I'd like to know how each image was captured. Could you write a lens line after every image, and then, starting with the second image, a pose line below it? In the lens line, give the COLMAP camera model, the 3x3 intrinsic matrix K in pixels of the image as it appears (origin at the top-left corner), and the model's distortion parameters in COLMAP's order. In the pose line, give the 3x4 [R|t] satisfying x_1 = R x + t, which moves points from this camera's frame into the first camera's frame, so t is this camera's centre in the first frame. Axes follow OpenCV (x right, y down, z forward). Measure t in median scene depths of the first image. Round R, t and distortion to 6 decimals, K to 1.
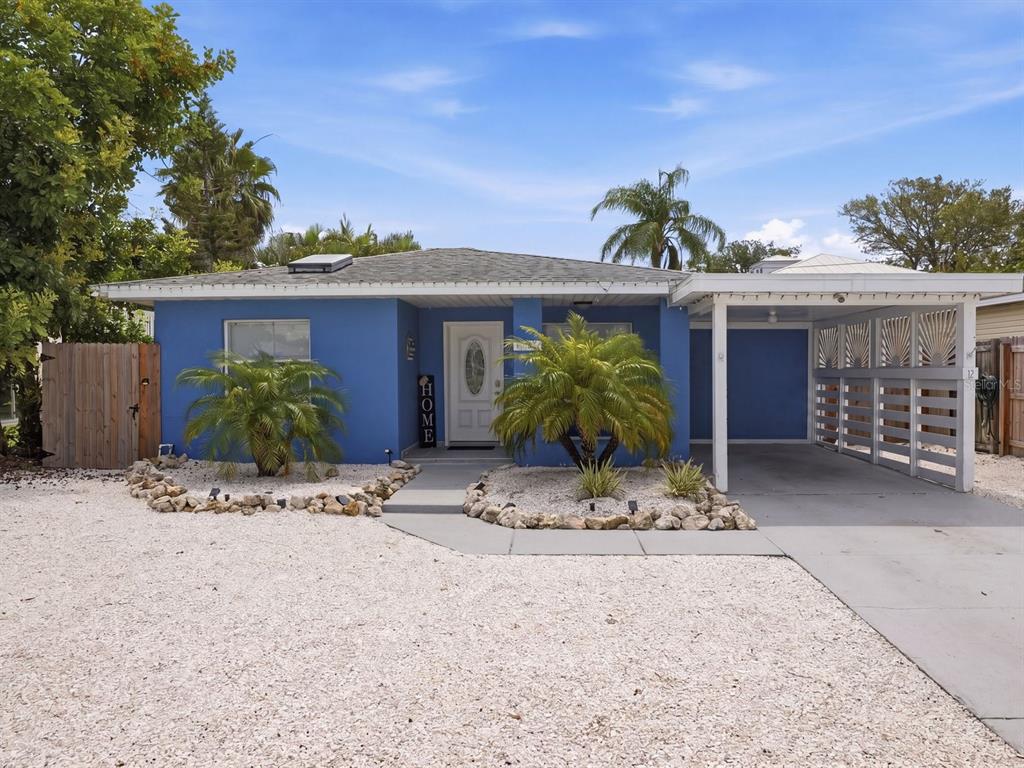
lens RADIAL K [[775.3, 0, 515.6], [0, 775.3, 384.1], [0, 0, 1]] dist [-0.003553, 0.003664]
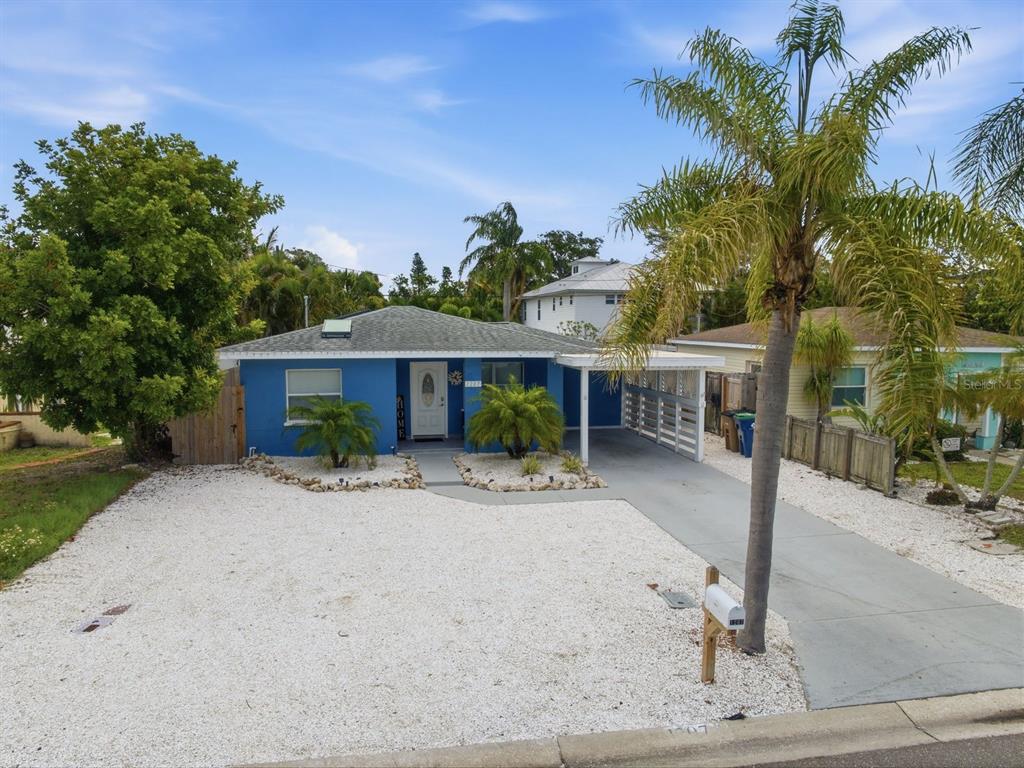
lens RADIAL K [[725.9, 0, 513.2], [0, 725.9, 382.8], [0, 0, 1]] dist [-0.027116, -0.006622]
pose [[0.972267, -0.014073, 0.233449, -0.276883], [-0.000392, 0.998088, 0.061800, -0.152707], [-0.233872, -0.060178, 0.970403, -0.594016]]
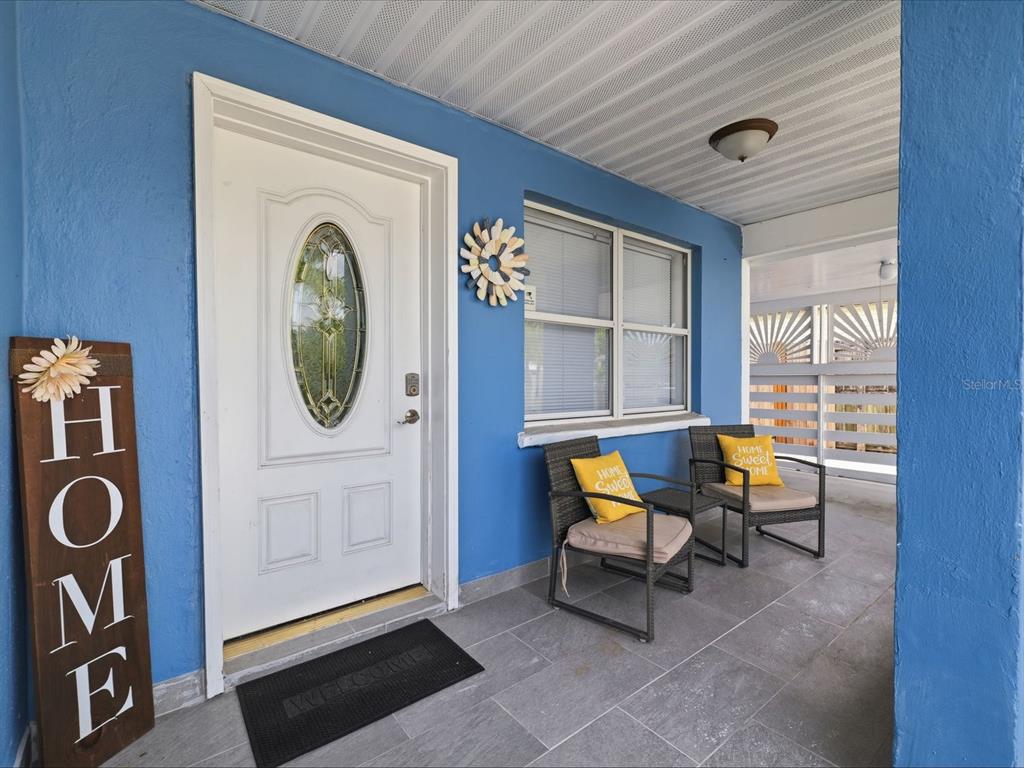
lens RADIAL K [[470.1, 0, 512.8], [0, 470.1, 386.9], [0, 0, 1]] dist [0.003959, -0.000495]
pose [[0.741410, -0.008607, 0.670997, -0.133707], [0.011532, 0.999934, 0.000084, 0.000451], [-0.670954, 0.007676, 0.741460, 1.008654]]
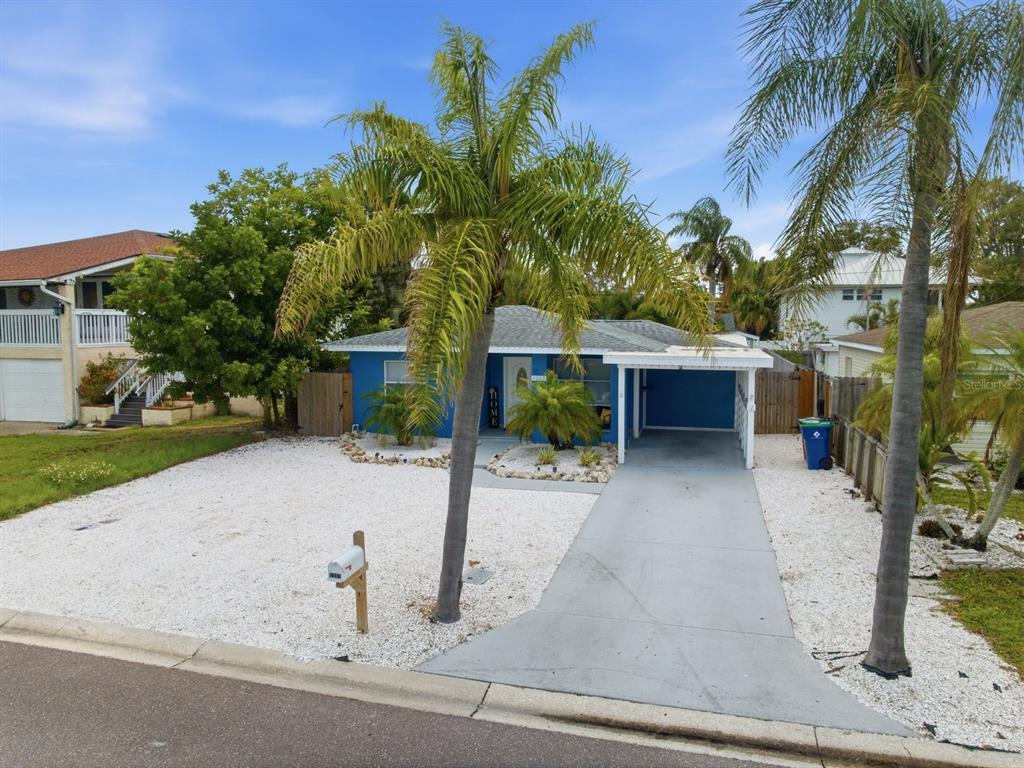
lens RADIAL K [[725.9, 0, 506.8], [0, 725.9, 386.0], [0, 0, 1]] dist [-0.027116, -0.006622]
pose [[0.977541, 0.022635, -0.209528, 0.303510], [-0.007823, 0.997427, 0.071256, -0.154160], [0.210602, -0.068017, 0.975203, -0.700994]]
